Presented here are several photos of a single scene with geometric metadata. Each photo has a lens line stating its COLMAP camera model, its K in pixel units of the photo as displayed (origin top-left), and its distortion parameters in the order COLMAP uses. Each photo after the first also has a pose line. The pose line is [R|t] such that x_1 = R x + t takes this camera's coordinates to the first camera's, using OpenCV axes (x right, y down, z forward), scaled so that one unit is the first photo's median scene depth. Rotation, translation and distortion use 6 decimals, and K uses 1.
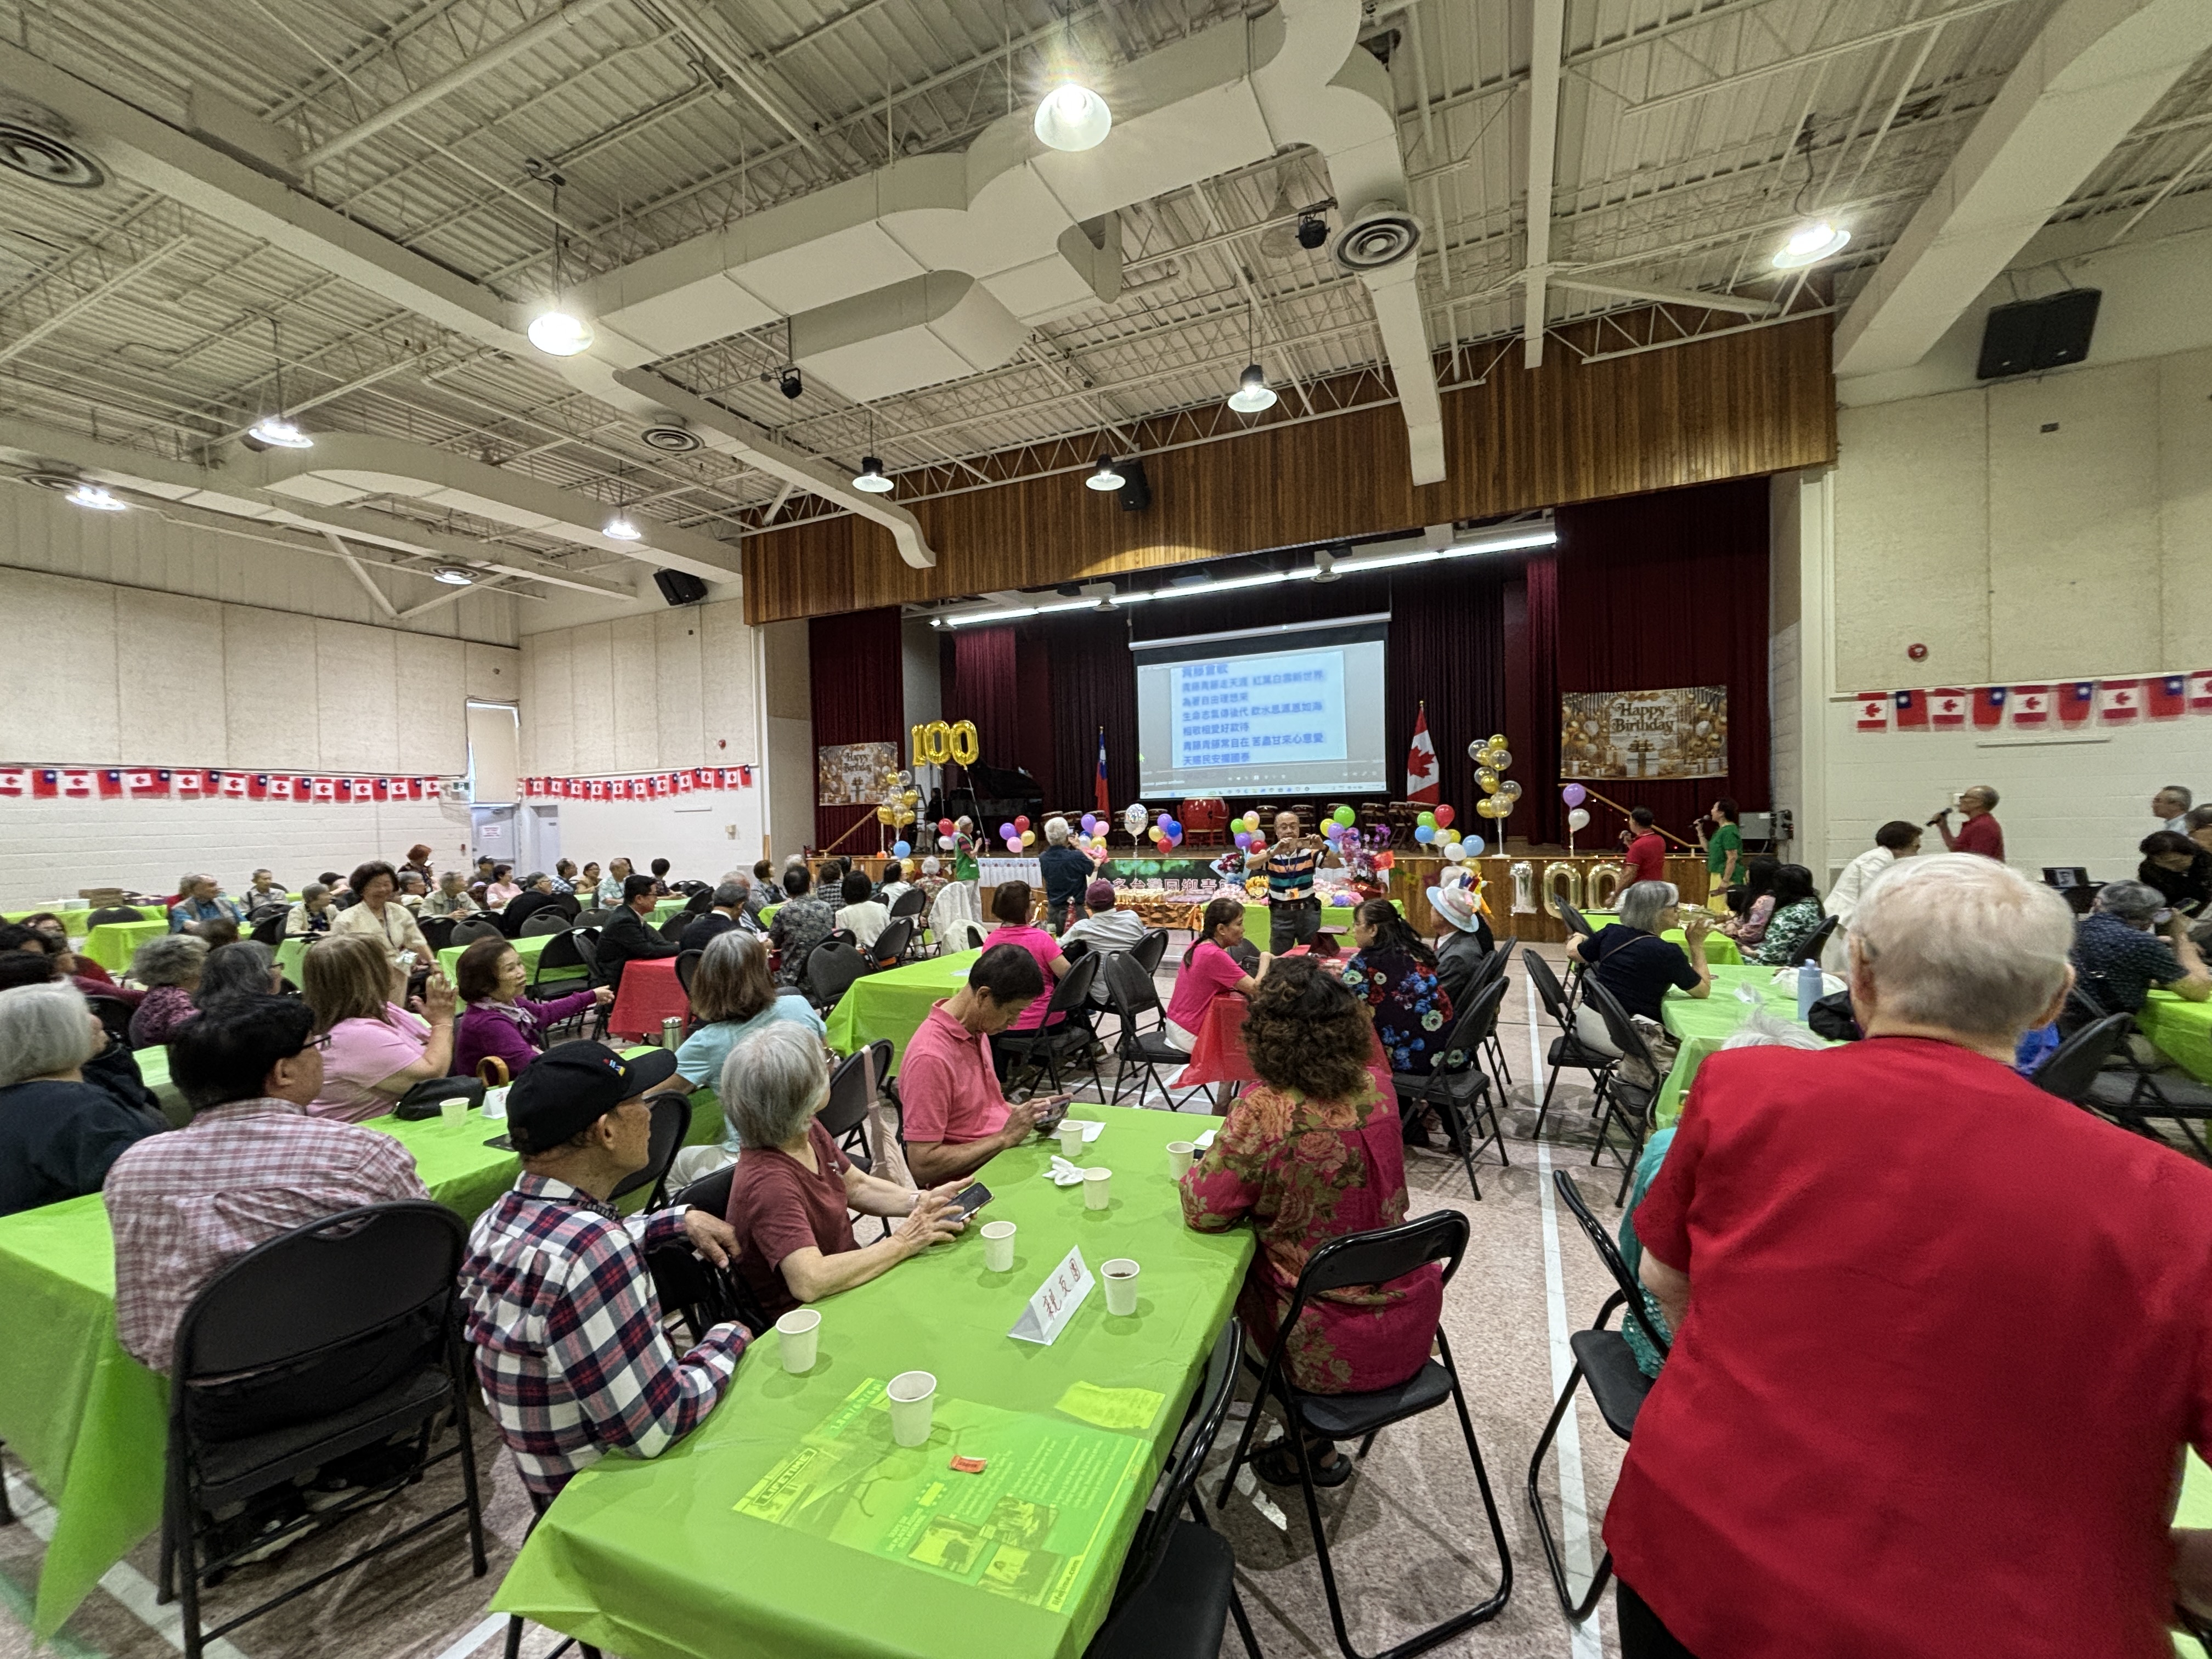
lens RADIAL K [[874.7, 0, 1106.0], [0, 874.7, 829.5], [0, 0, 1]] dist [-0.000039, -0.000107]
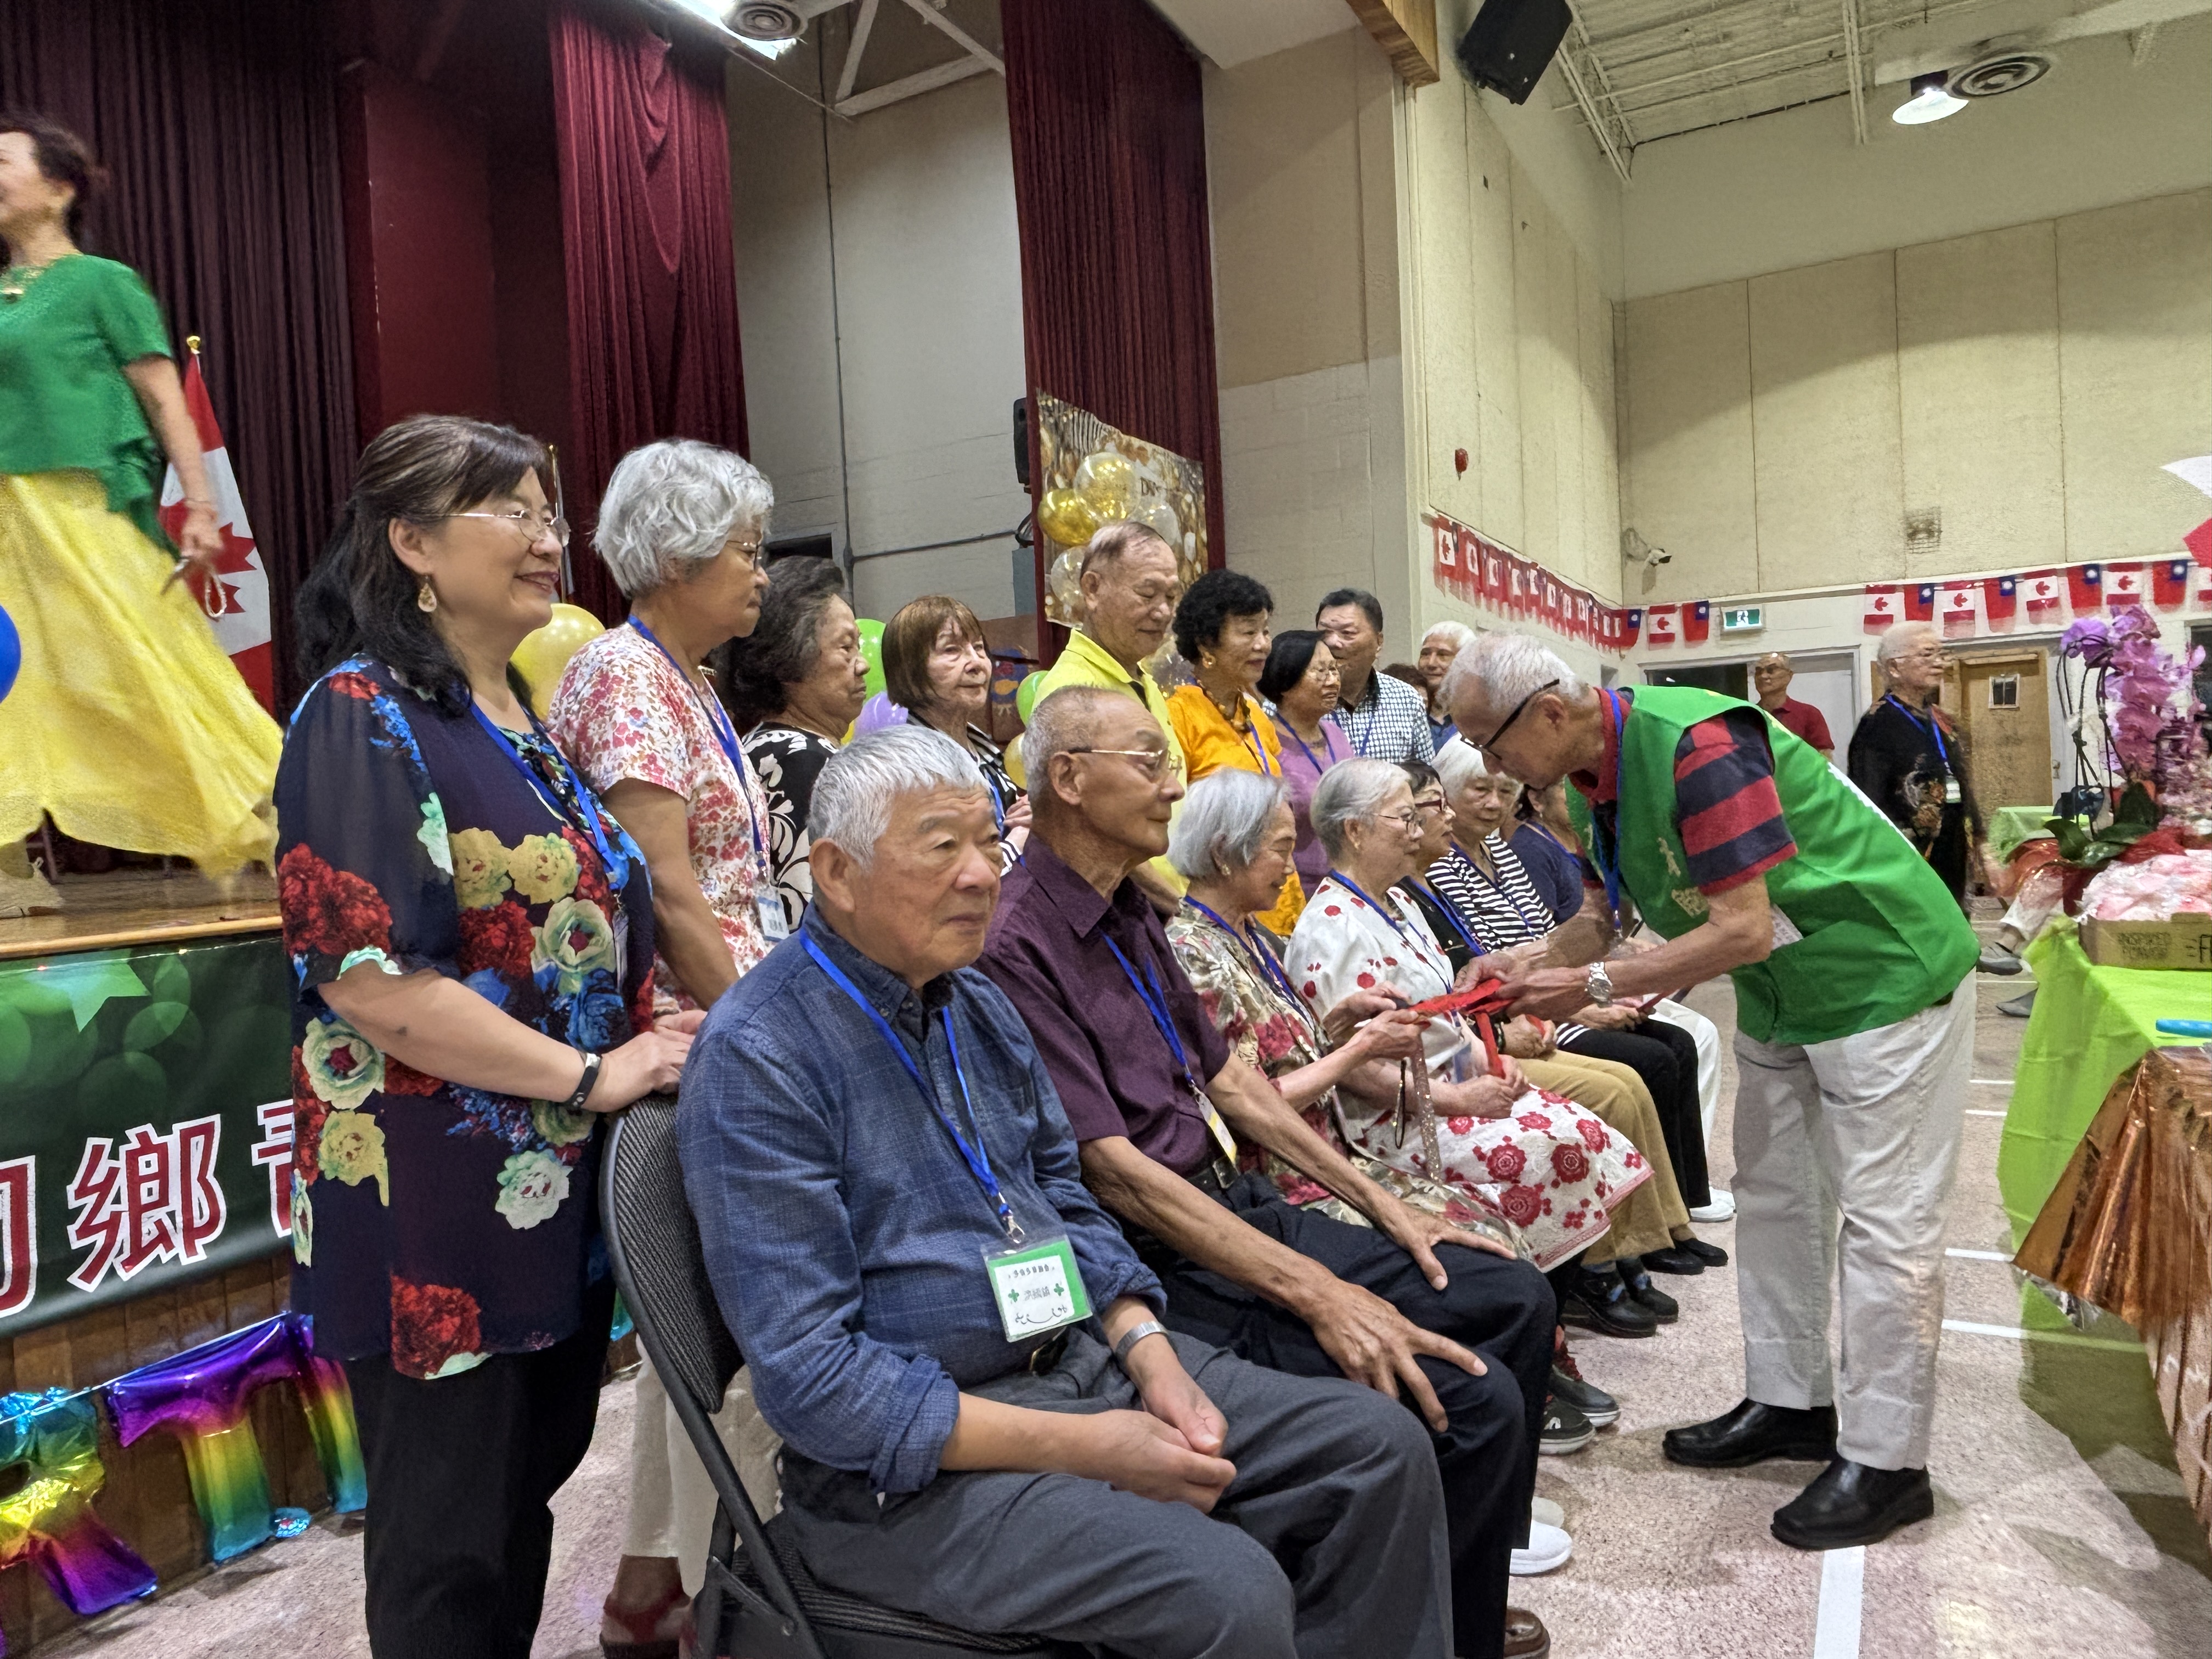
lens RADIAL K [[1427.3, 0, 1106.0], [0, 1427.3, 829.5], [0, 0, 1]] dist [-0.002907, -0.000766]
pose [[0.093247, -0.008392, 0.995608, -0.081607], [0.053464, 0.998564, 0.003410, 0.028165], [-0.994207, 0.052912, 0.093561, 0.951671]]
